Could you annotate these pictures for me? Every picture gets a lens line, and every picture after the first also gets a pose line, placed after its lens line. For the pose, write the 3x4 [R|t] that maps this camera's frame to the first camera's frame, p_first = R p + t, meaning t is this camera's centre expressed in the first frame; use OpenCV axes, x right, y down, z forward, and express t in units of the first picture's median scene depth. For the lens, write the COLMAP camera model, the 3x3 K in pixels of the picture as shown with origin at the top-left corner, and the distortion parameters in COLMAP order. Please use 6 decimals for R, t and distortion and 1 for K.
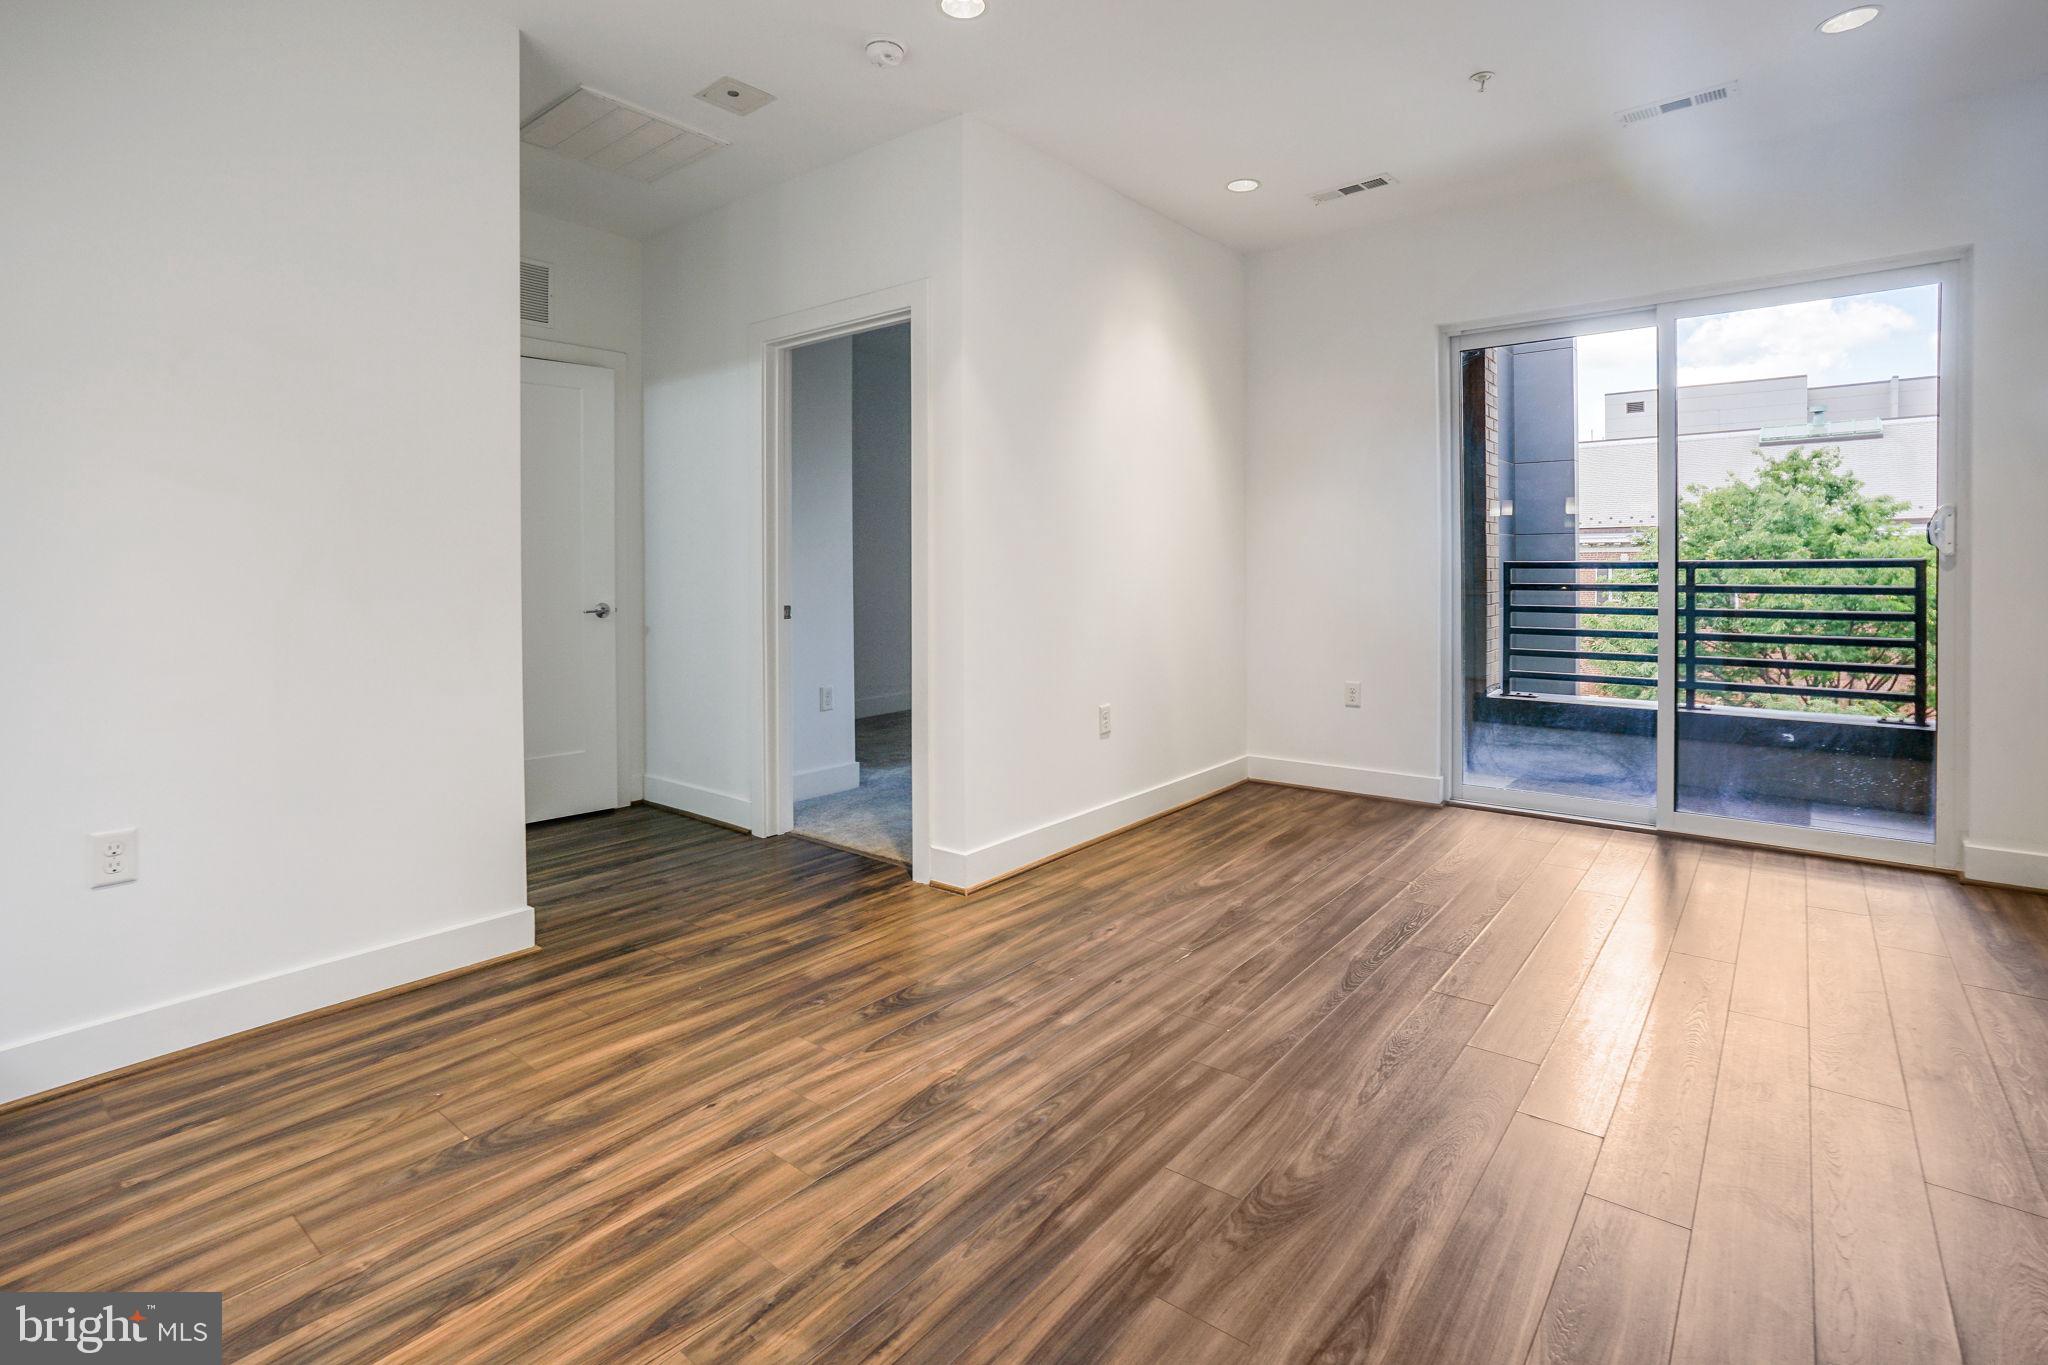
lens RADIAL K [[999.3, 0, 1023.2], [0, 999.3, 578.8], [0, 0, 1]] dist [-0.002855, 0.000349]
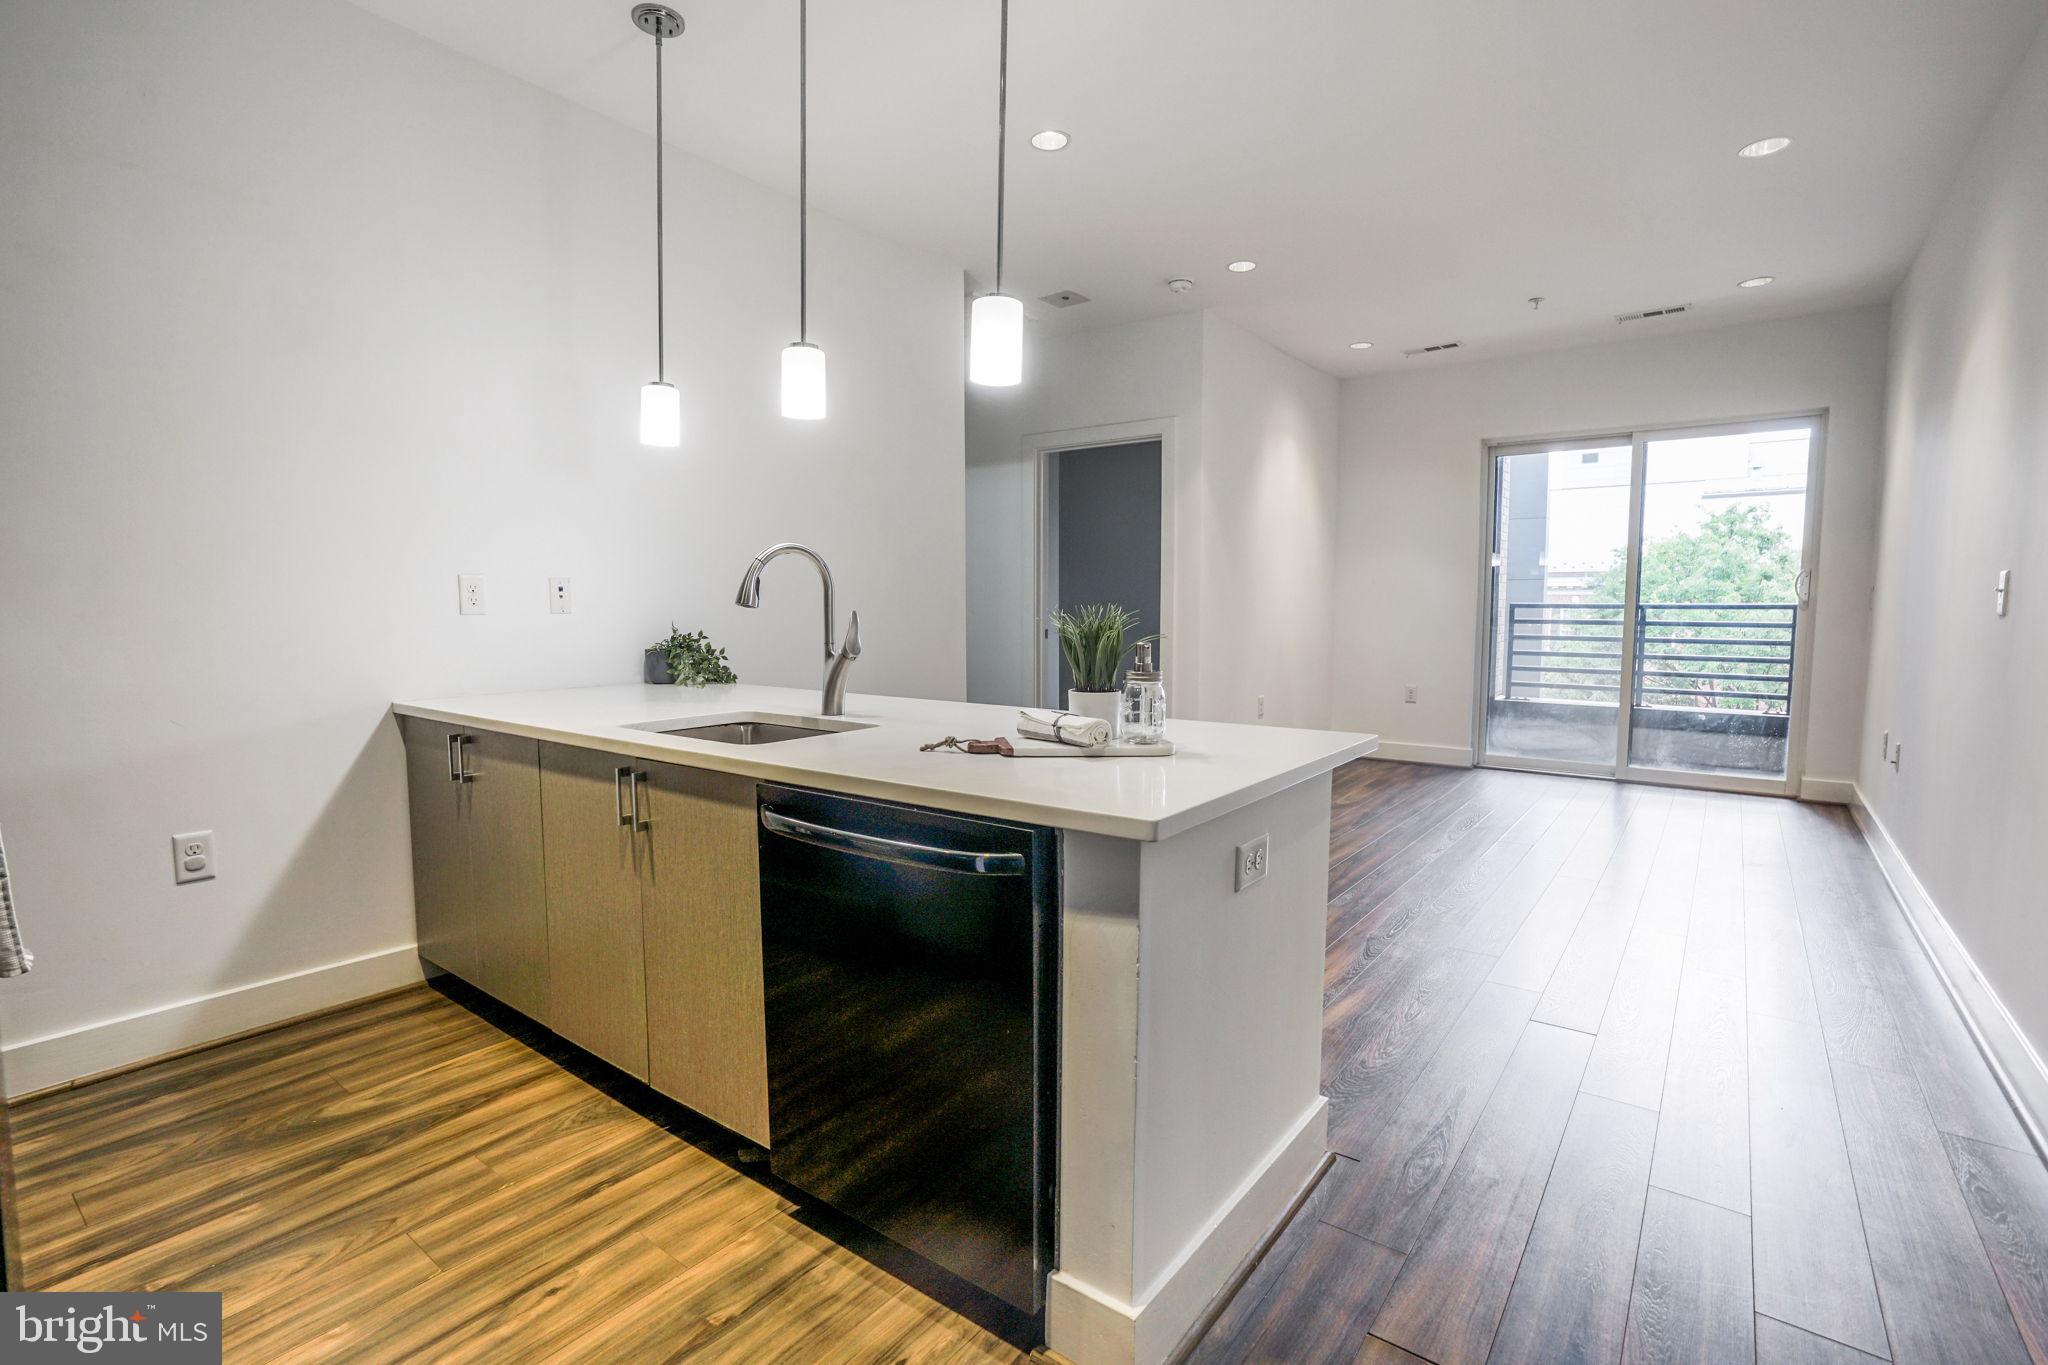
lens RADIAL K [[964.9, 0, 1024.0], [0, 964.9, 682.5], [0, 0, 1]] dist [-0.001157, 0.000050]
pose [[0.999599, 0.005692, 0.027746, -0.067893], [-0.007593, 0.997596, 0.068878, 0.001683], [-0.027287, -0.069061, 0.997239, -0.095574]]
